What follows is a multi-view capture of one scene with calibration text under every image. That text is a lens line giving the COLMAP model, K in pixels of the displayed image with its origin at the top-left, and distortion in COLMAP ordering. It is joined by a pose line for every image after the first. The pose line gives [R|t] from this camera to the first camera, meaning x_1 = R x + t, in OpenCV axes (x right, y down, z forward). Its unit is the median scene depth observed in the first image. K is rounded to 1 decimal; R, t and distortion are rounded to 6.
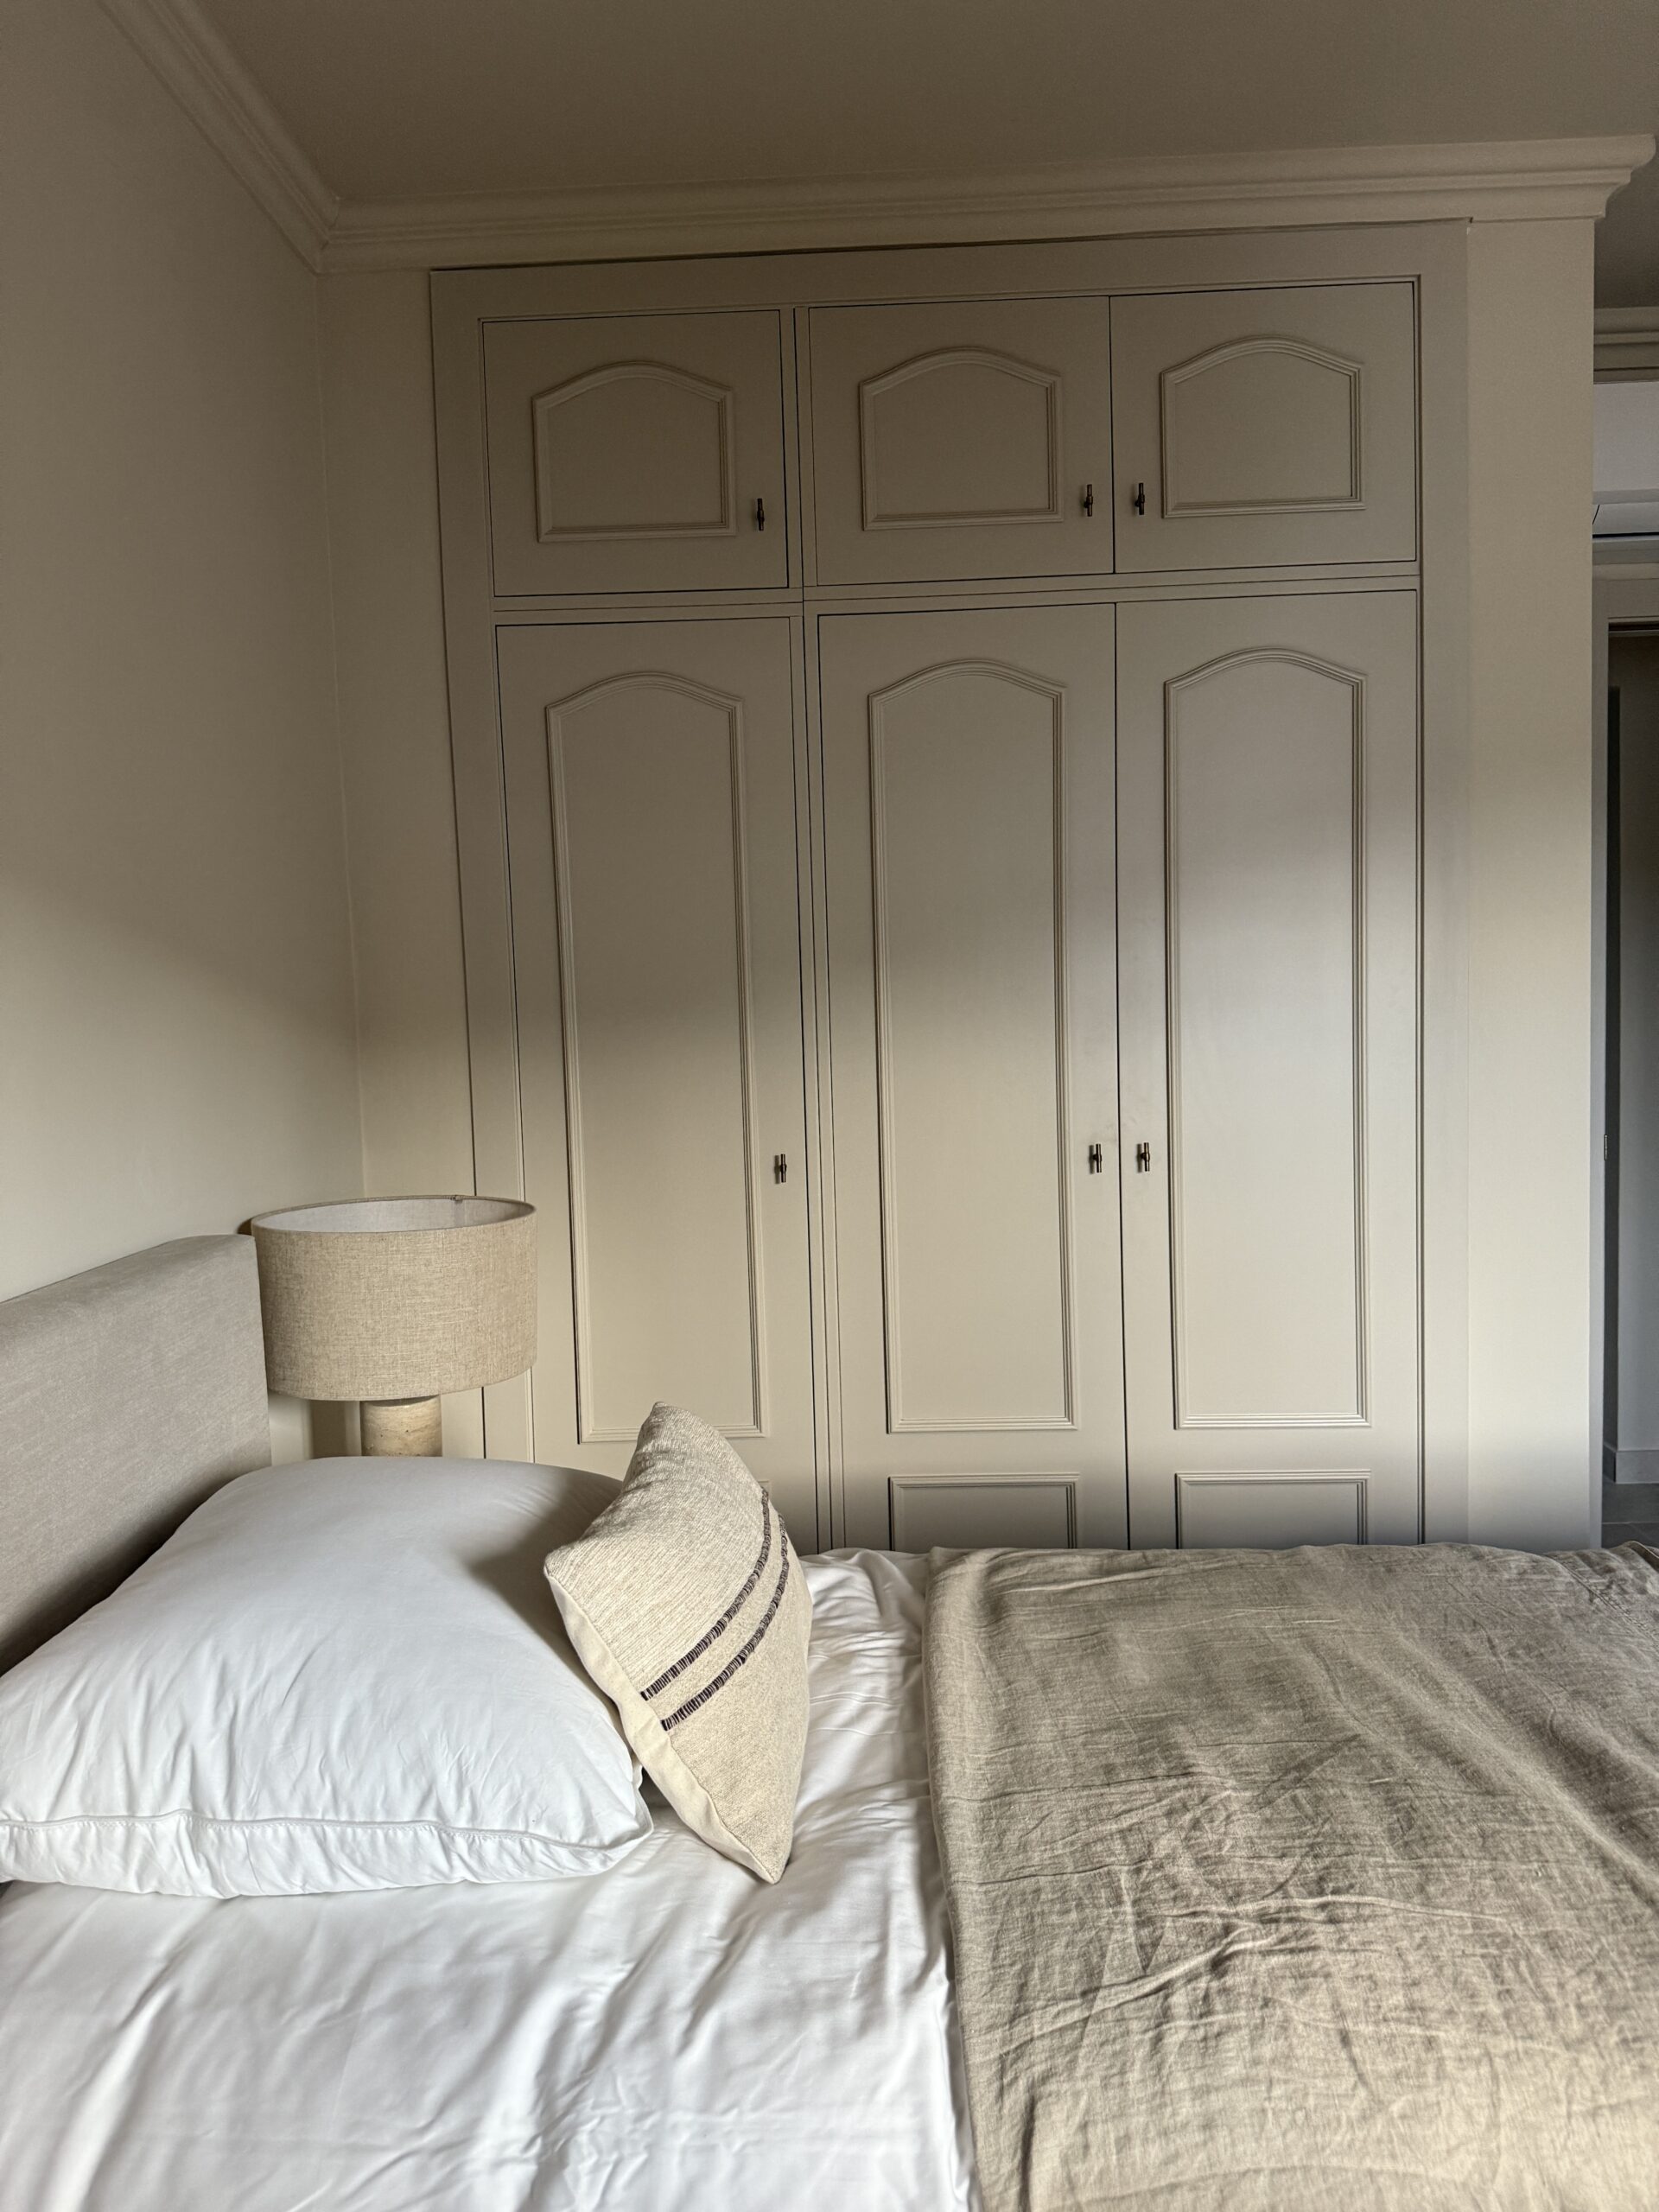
lens RADIAL K [[1614.7, 0, 820.0], [0, 1614.7, 1079.2], [0, 0, 1]] dist [0.154715, -0.231391]
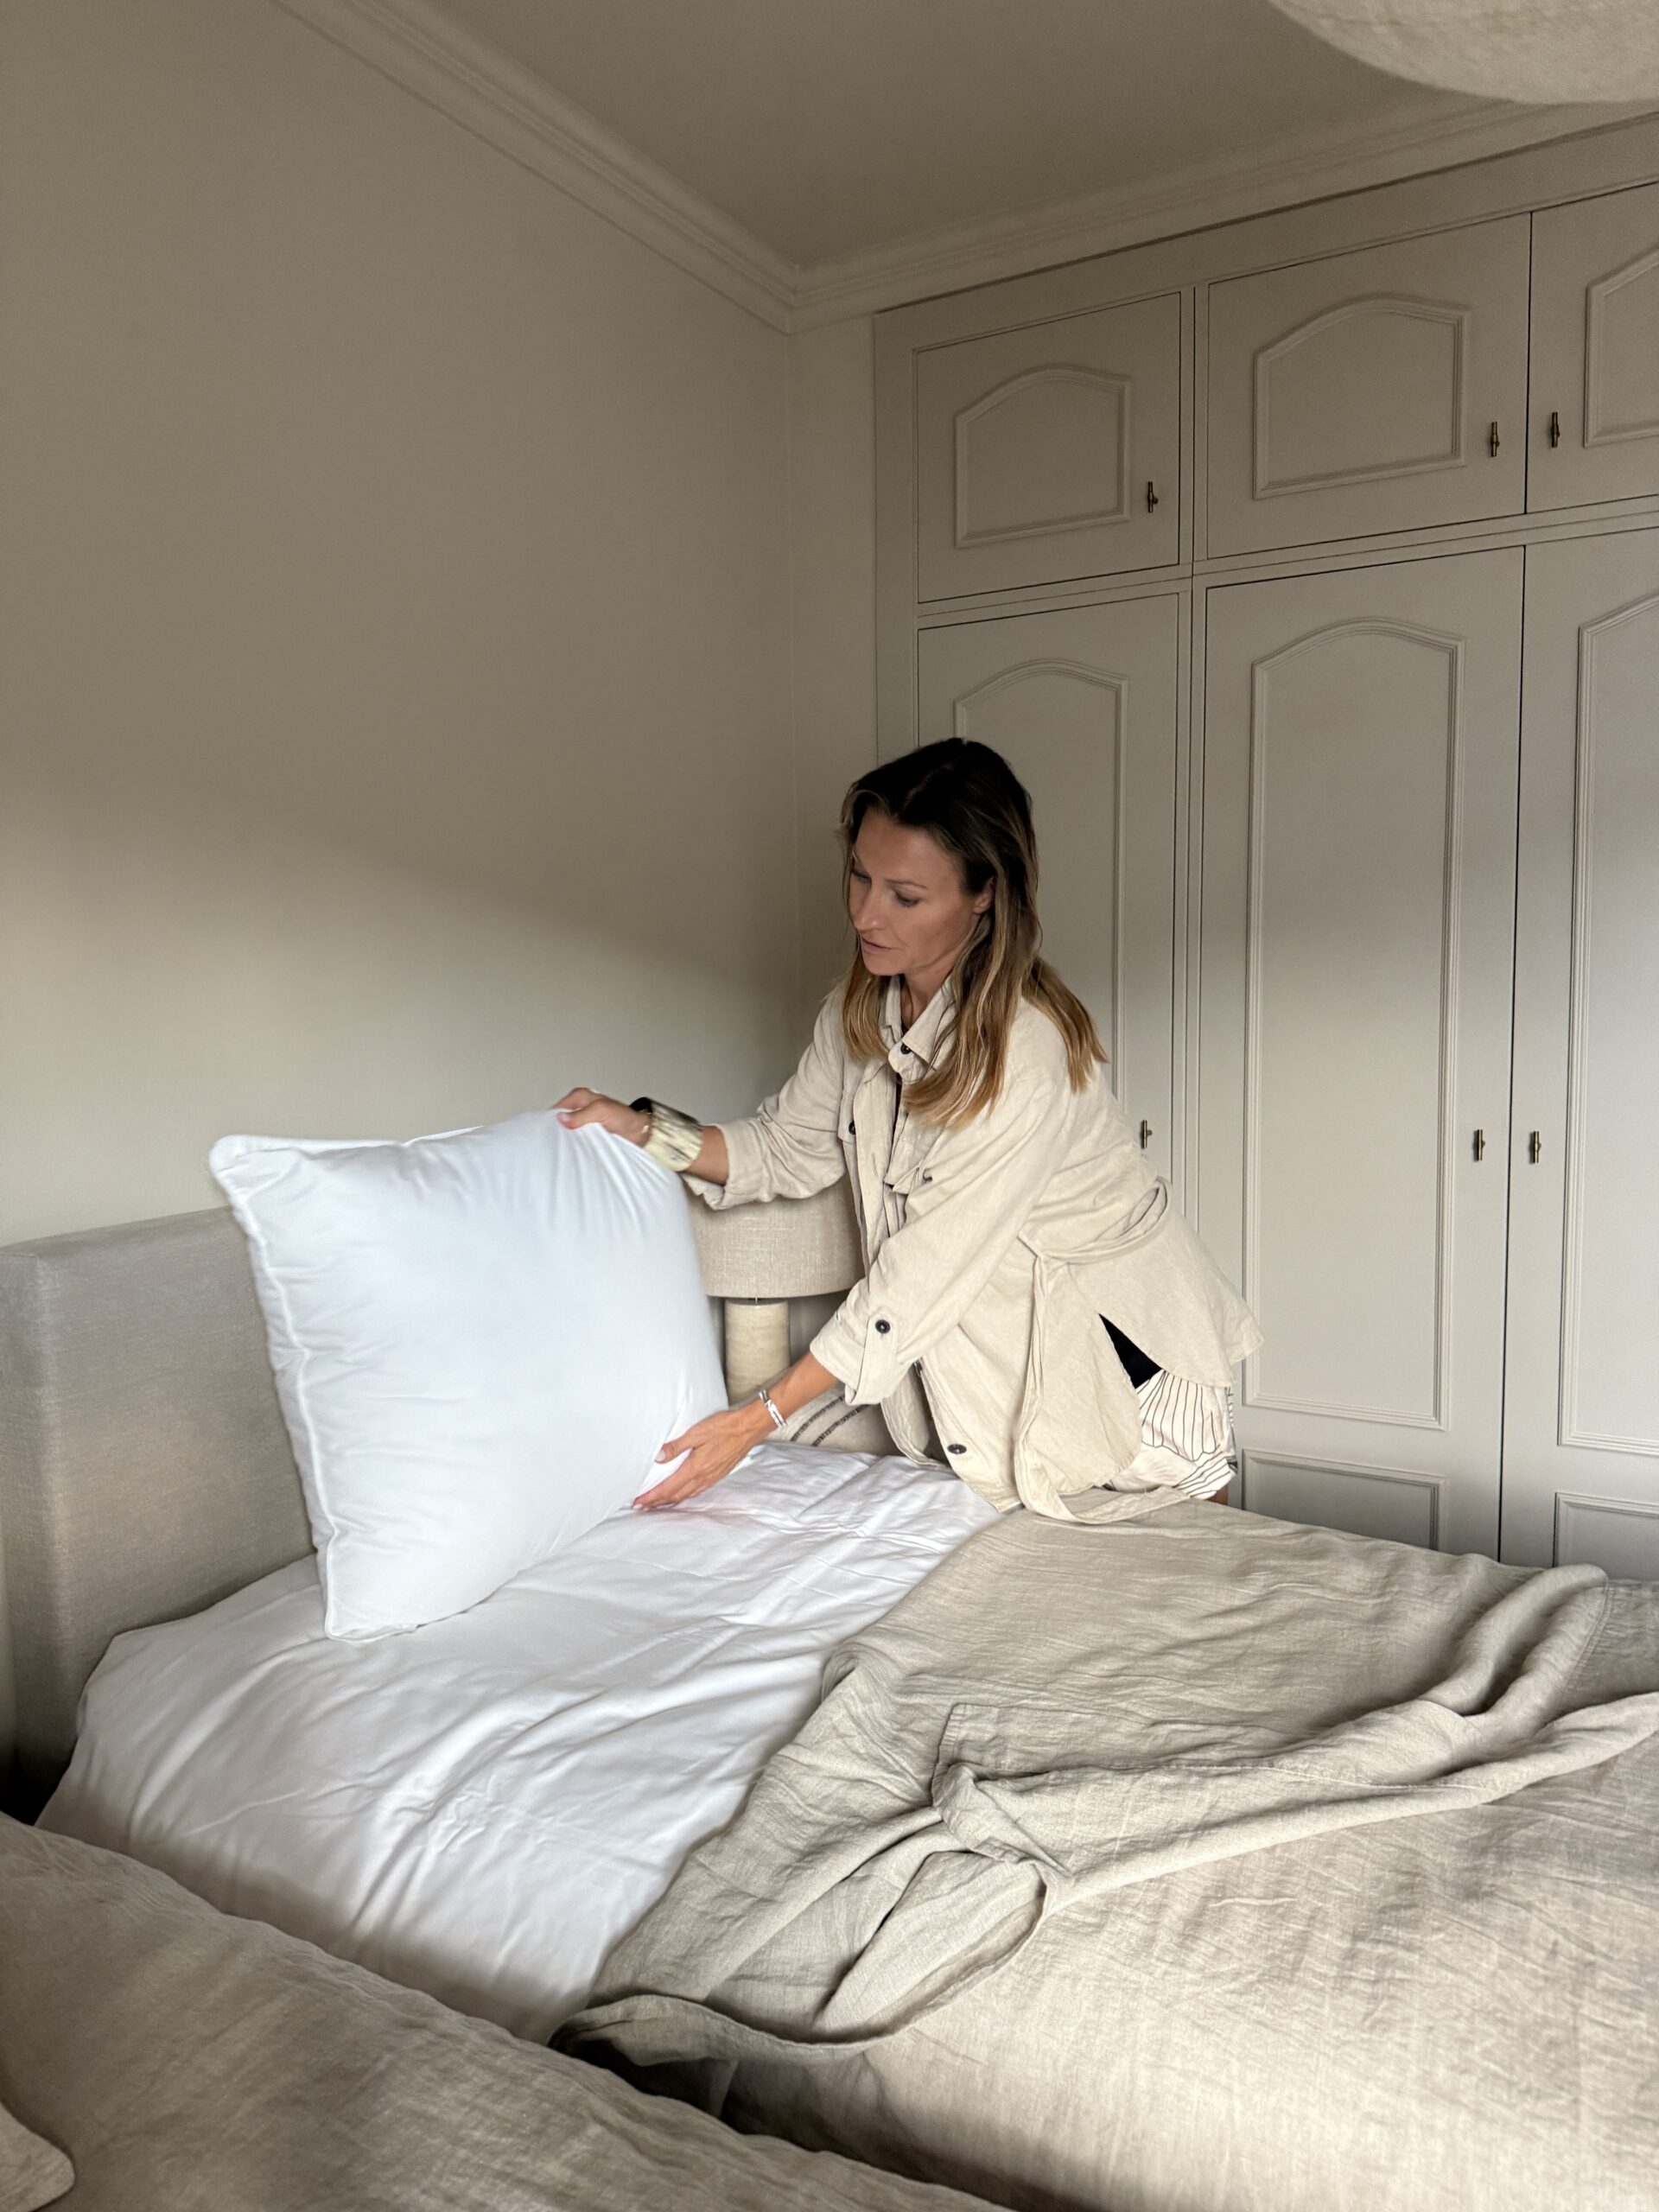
lens RADIAL K [[1638.8, 0, 829.5], [0, 1638.8, 1106.0], [0, 0, 1]] dist [0.036235, -0.003904]
pose [[0.877240, 0.060494, -0.476226, 0.301590], [-0.041169, 0.997854, 0.050918, -0.007246], [0.478284, -0.025062, 0.877848, -0.013333]]
